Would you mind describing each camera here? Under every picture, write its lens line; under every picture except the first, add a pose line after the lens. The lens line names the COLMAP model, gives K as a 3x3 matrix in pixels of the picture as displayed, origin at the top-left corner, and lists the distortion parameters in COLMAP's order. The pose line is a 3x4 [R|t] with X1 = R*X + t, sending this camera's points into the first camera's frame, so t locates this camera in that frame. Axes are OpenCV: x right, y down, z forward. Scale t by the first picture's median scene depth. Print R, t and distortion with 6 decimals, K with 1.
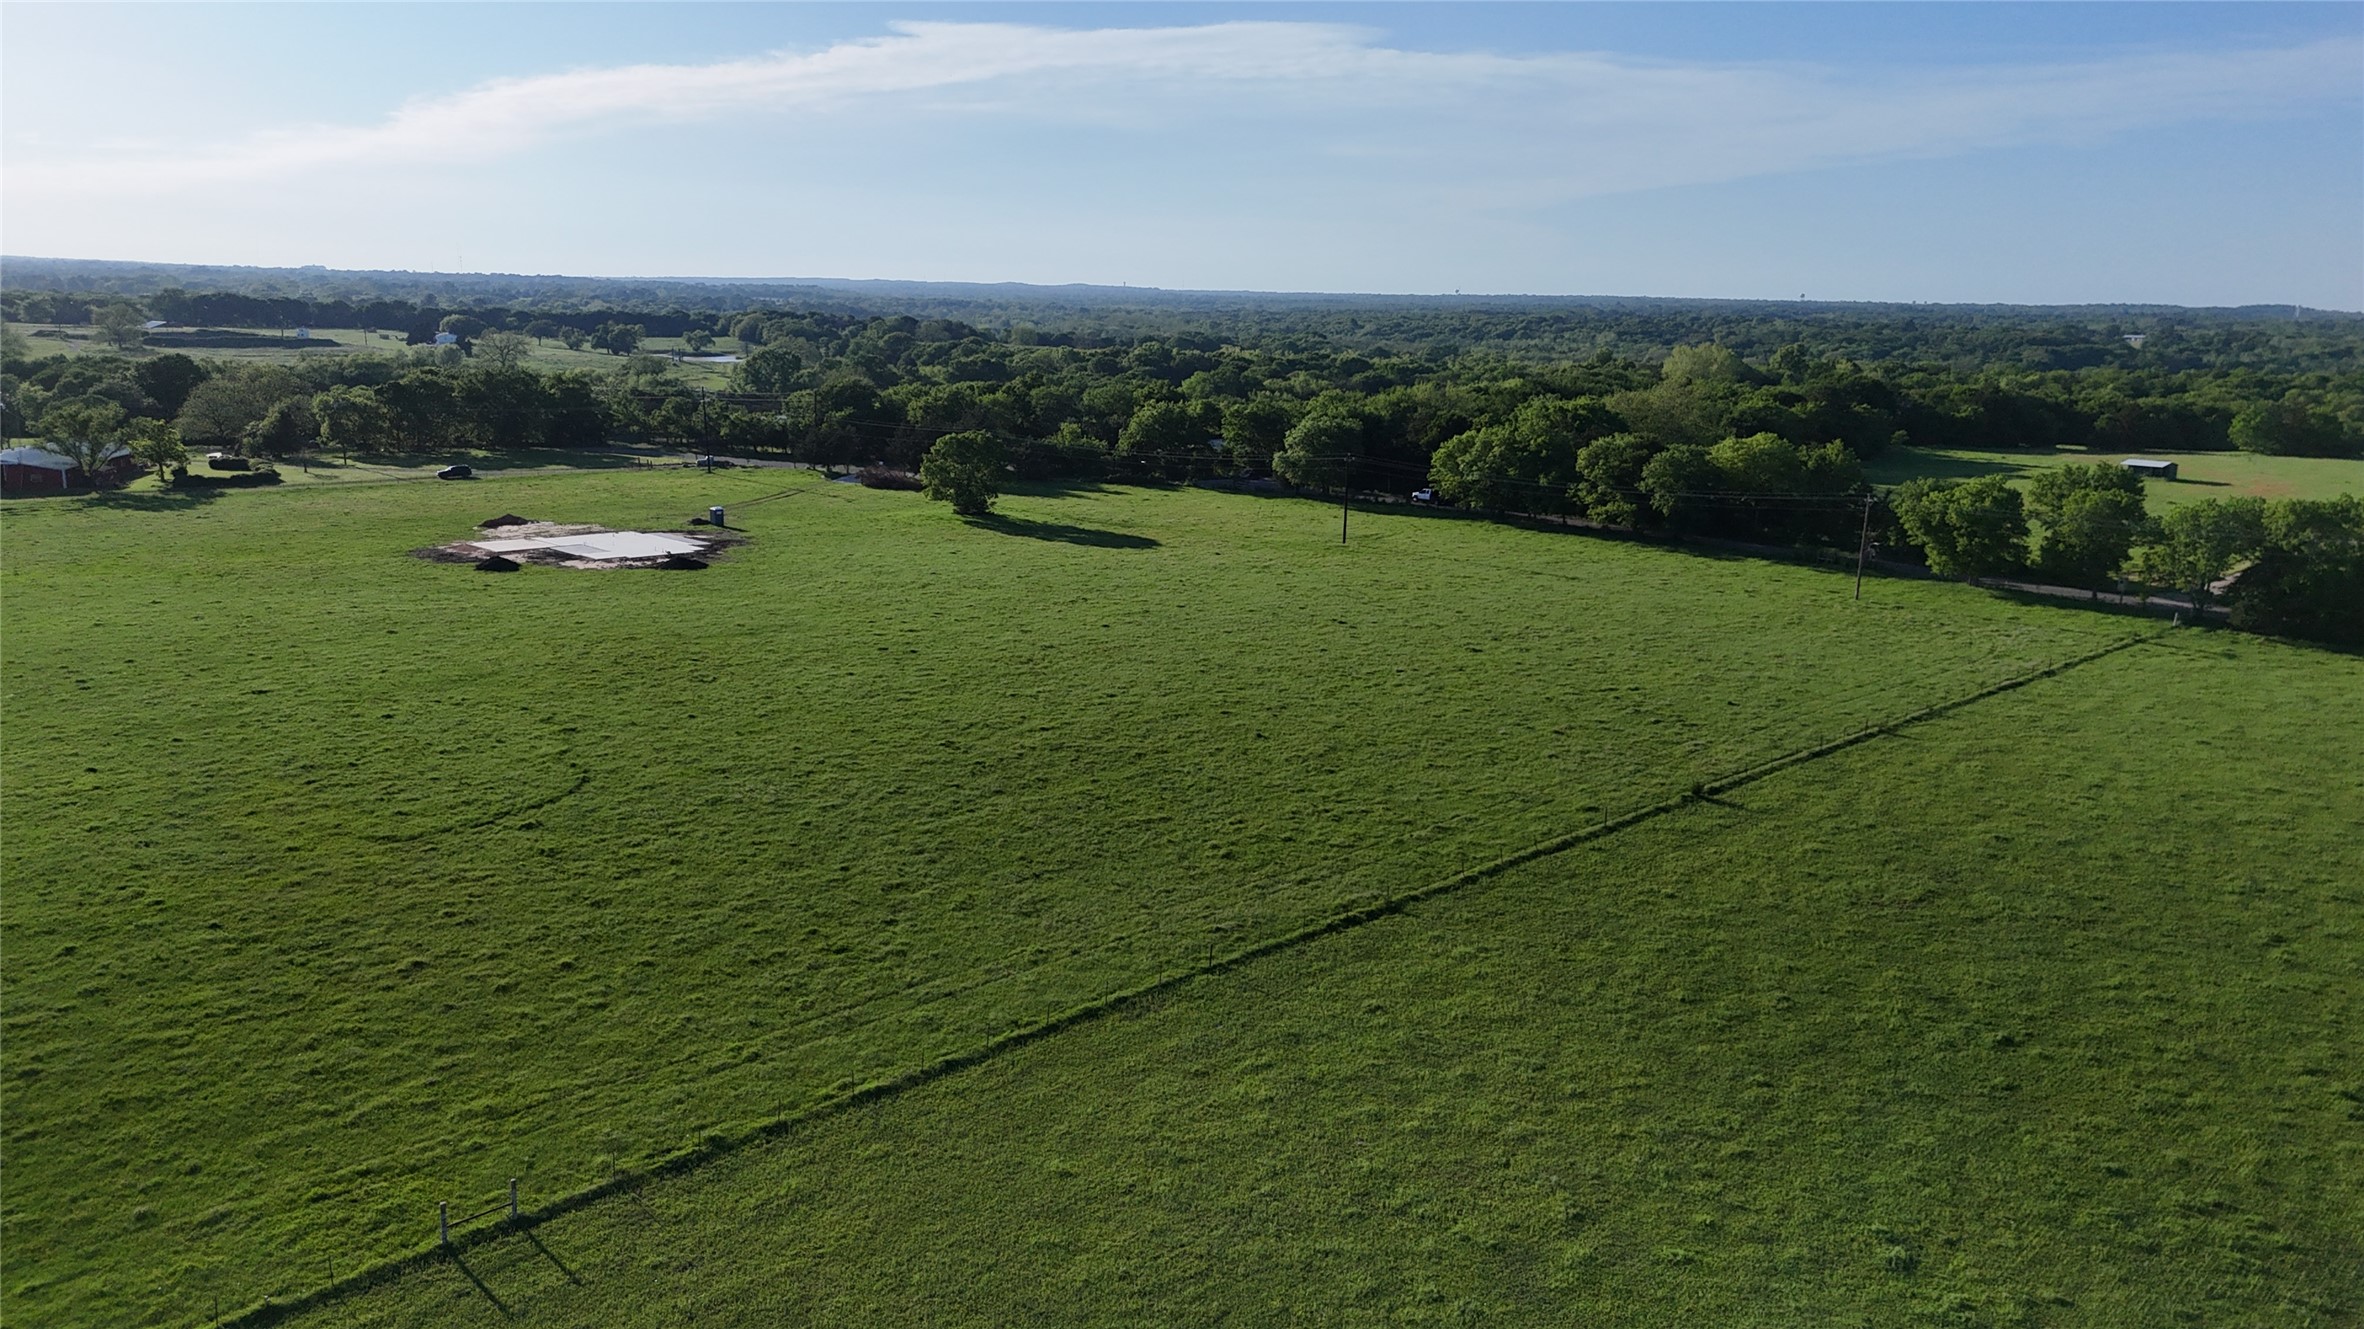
lens RADIAL K [[1733.1, 0, 1179.3], [0, 1733.1, 682.6], [0, 0, 1]] dist [0.059985, -0.049301]
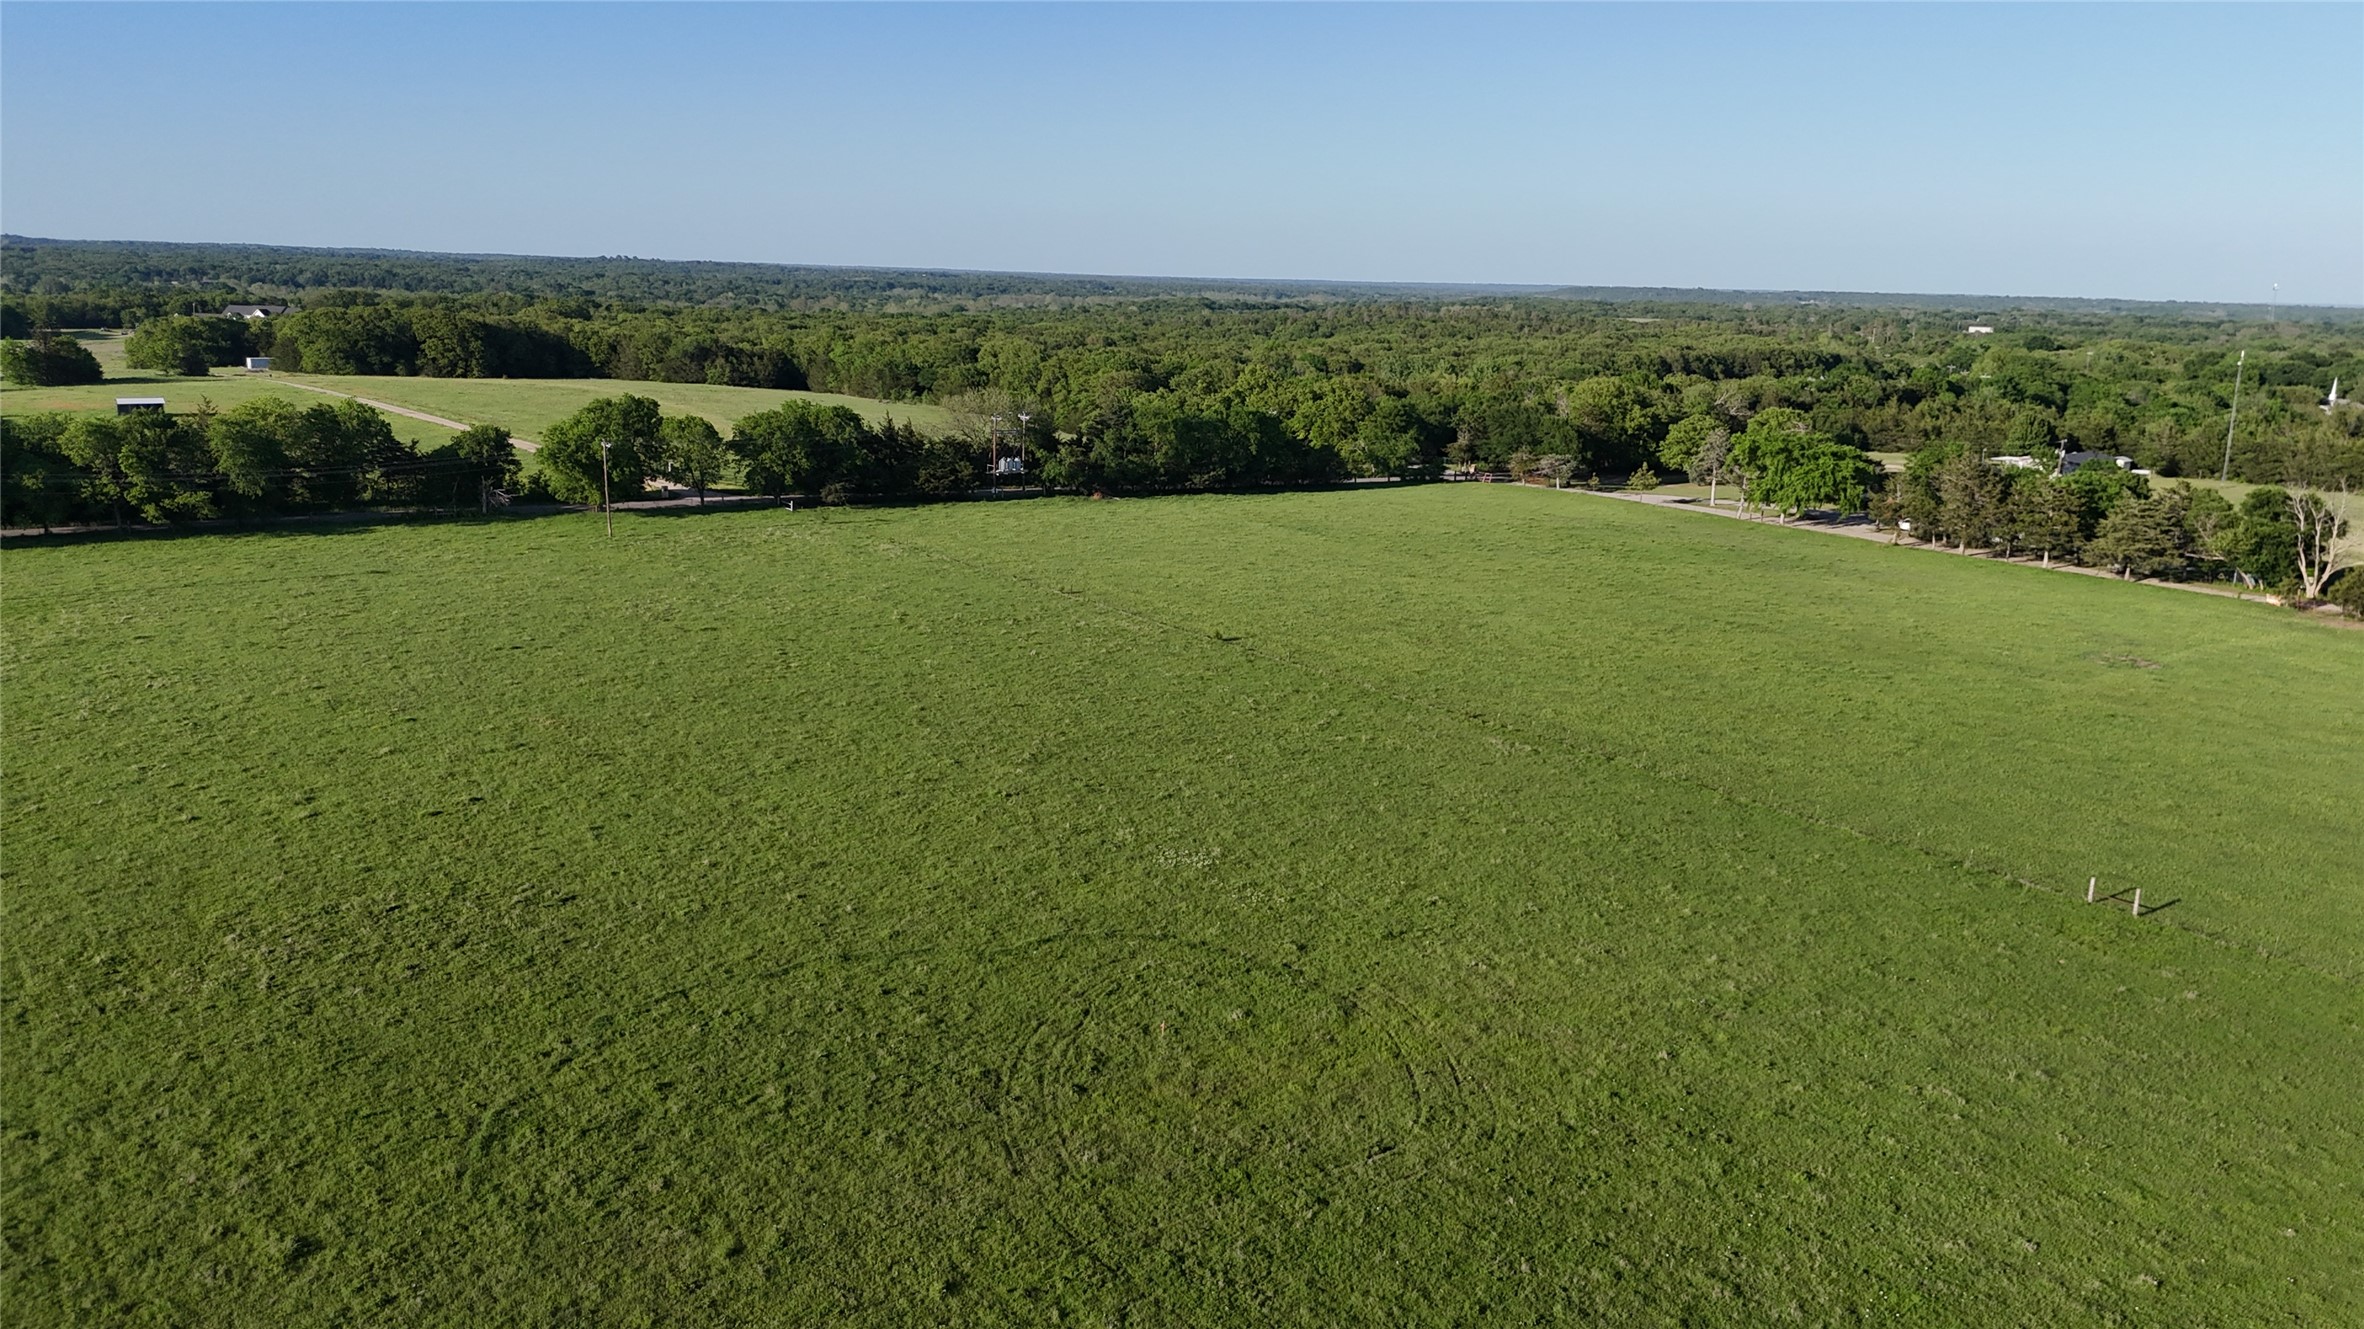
lens RADIAL K [[1733.1, 0, 1192.0], [0, 1733.1, 659.9], [0, 0, 1]] dist [0.059985, -0.049301]
pose [[0.091409, -0.231536, 0.968522, -0.504625], [0.191575, 0.958515, 0.211063, -0.104058], [-0.977212, 0.166251, 0.131974, 0.398404]]
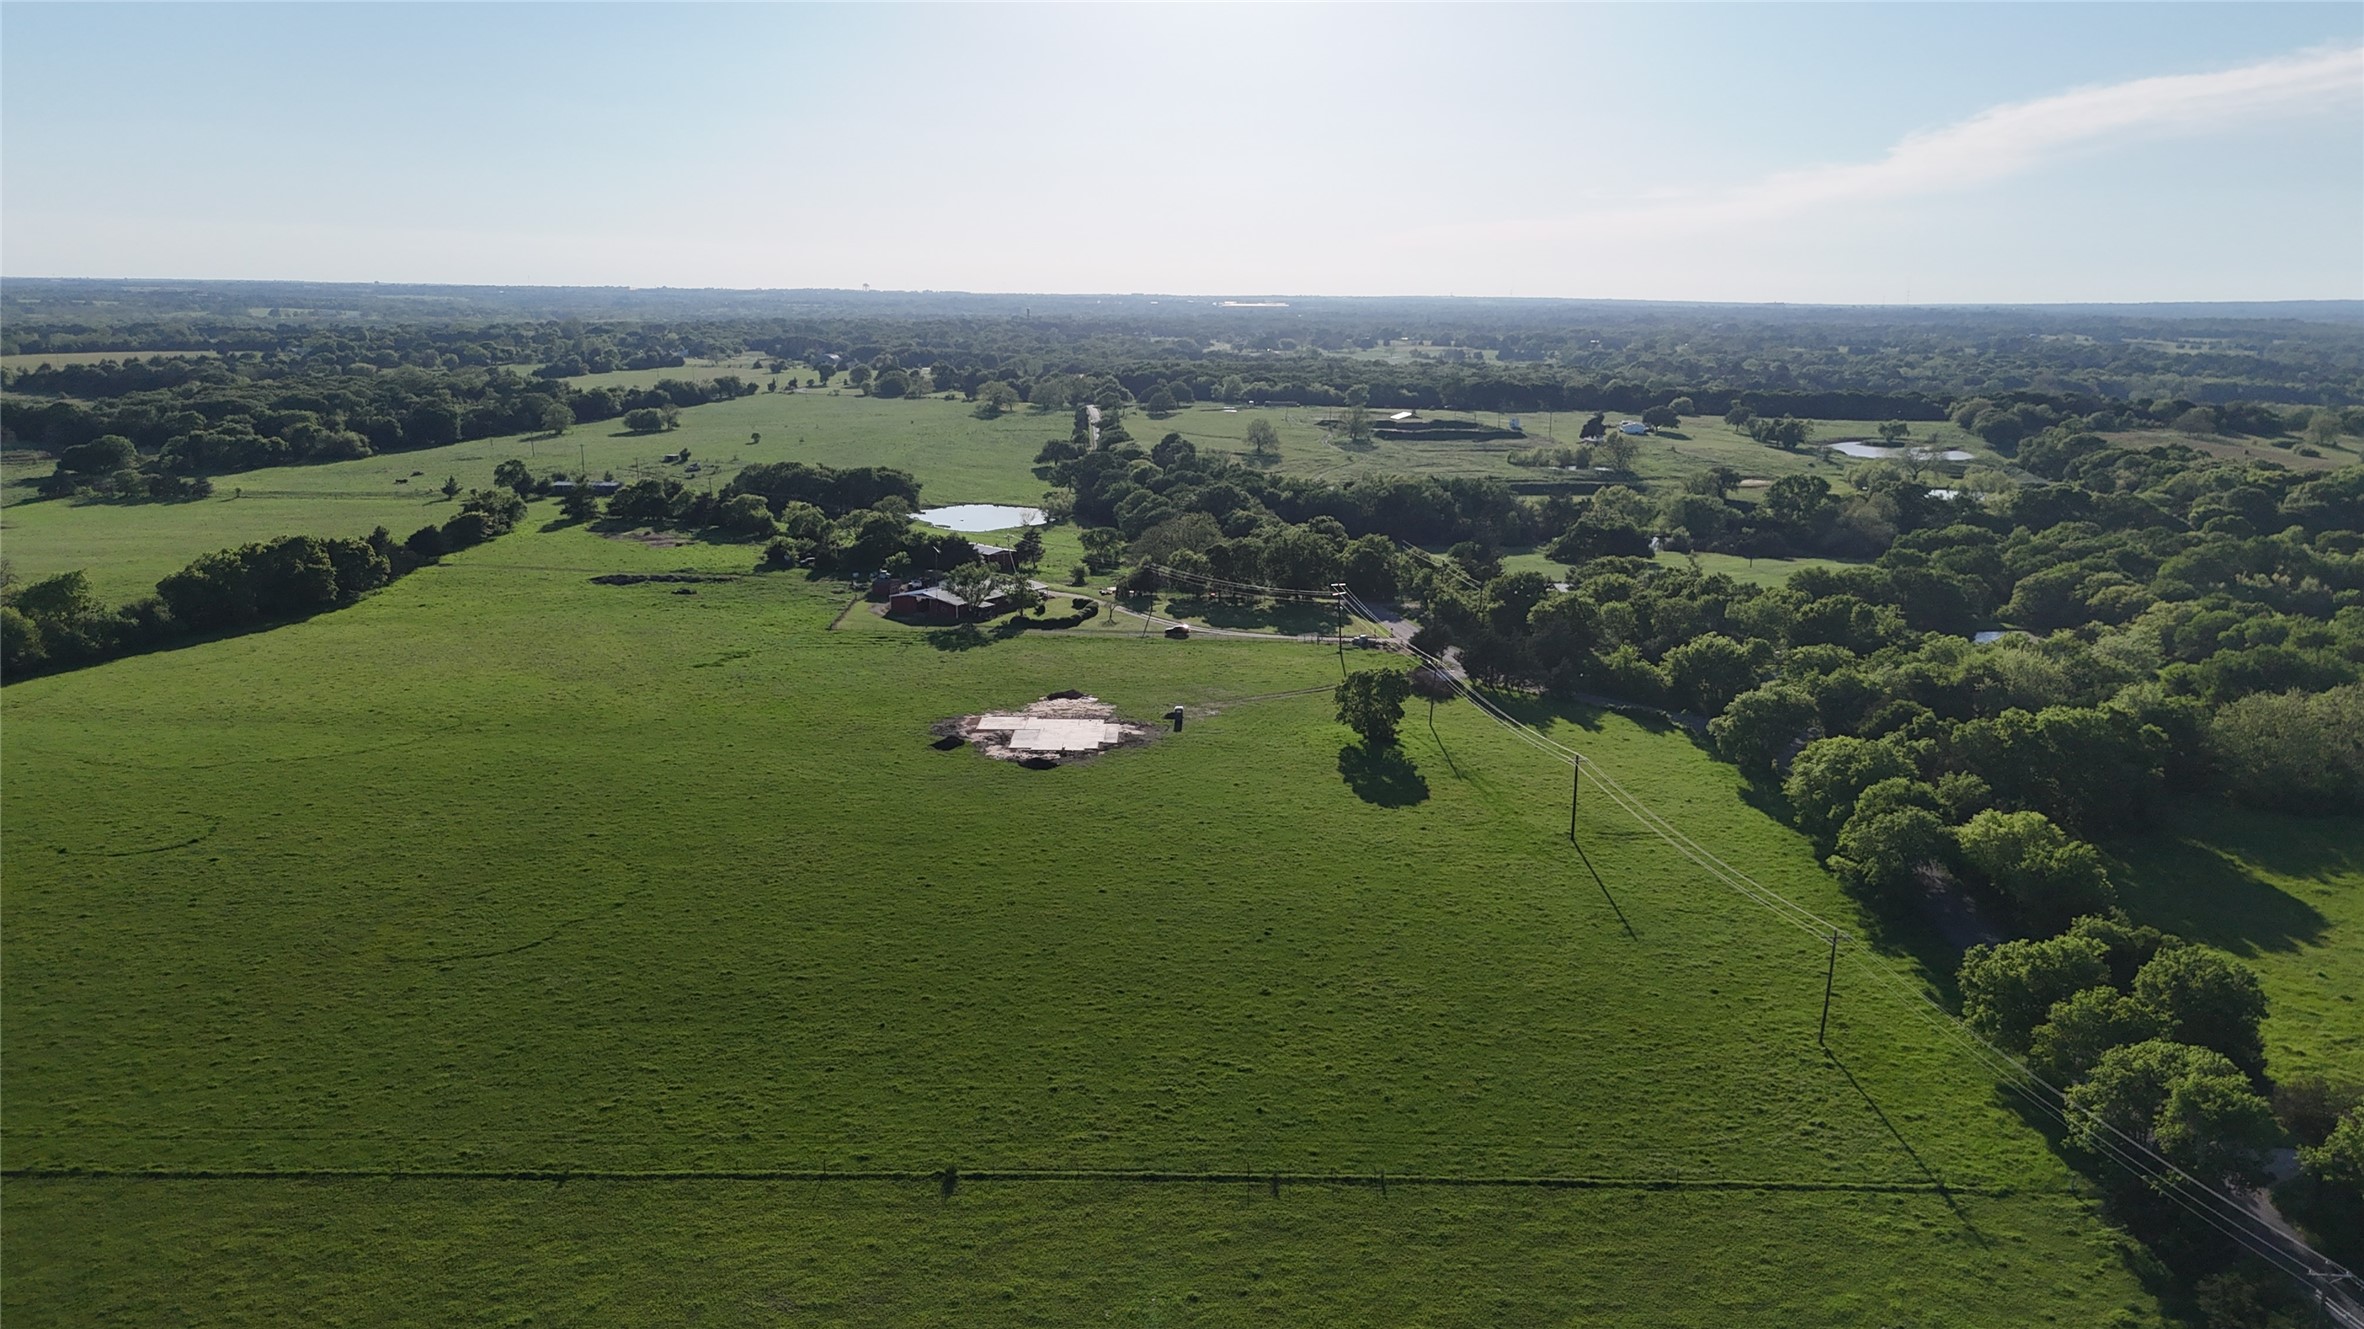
lens RADIAL K [[1733.1, 0, 1174.9], [0, 1733.1, 658.0], [0, 0, 1]] dist [0.059985, -0.049301]
pose [[0.707085, 0.126974, -0.695635, 0.584837], [-0.146387, 0.988720, 0.031675, -0.171840], [0.691810, 0.079435, 0.717697, 0.096979]]
